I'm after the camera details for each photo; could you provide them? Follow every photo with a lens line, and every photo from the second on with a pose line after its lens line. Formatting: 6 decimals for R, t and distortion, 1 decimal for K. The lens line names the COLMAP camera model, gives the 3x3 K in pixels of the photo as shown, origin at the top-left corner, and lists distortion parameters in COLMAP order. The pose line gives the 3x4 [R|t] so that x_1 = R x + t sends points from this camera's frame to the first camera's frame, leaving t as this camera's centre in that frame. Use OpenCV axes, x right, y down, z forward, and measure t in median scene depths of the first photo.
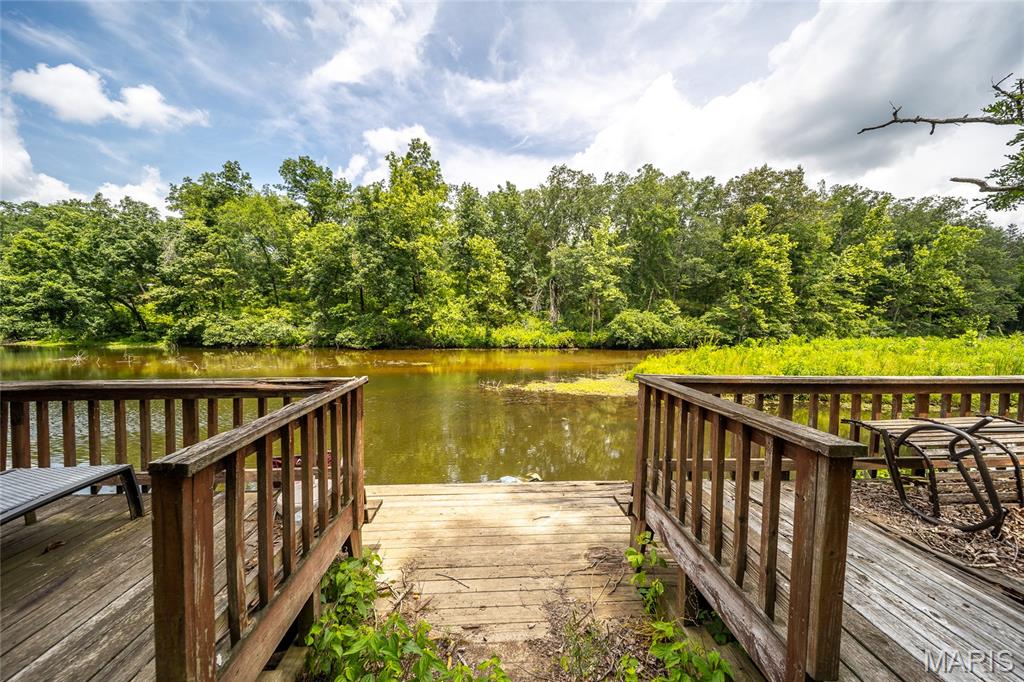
lens RADIAL K [[346.9, 0, 508.5], [0, 346.9, 338.1], [0, 0, 1]] dist [-0.008588, -0.000026]
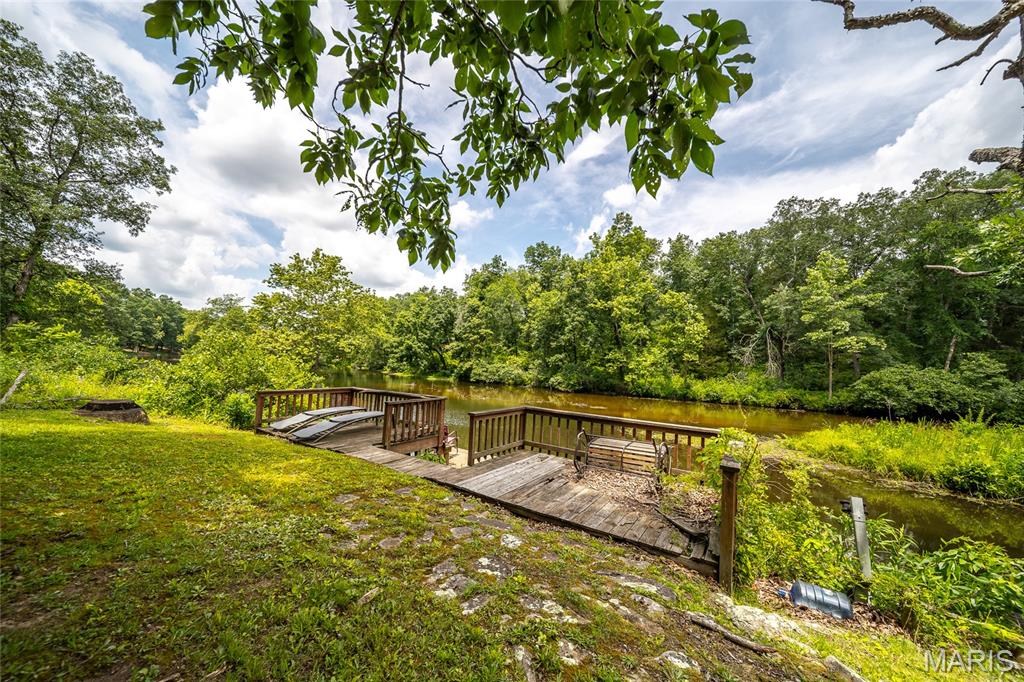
lens RADIAL K [[350.2, 0, 514.3], [0, 350.2, 336.7], [0, 0, 1]] dist [-0.000023, 0.000091]
pose [[0.803208, -0.019259, -0.595388, 0.138827], [-0.062048, 0.991336, -0.115773, -0.004851], [0.592459, 0.129933, 0.795053, -0.092316]]
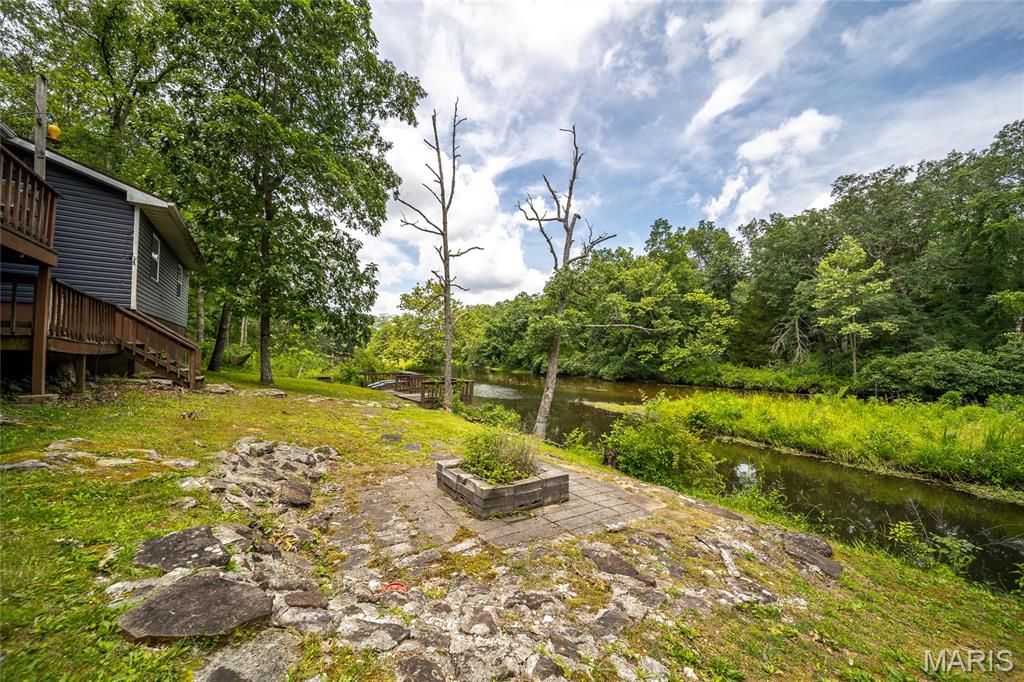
lens RADIAL K [[353.5, 0, 504.3], [0, 353.5, 342.5], [0, 0, 1]] dist [-0.008561, -0.000169]
pose [[0.532530, -0.033516, -0.845748, 0.503095], [-0.043963, 0.996772, -0.067182, -0.005873], [0.845269, 0.072958, 0.529337, -0.136464]]
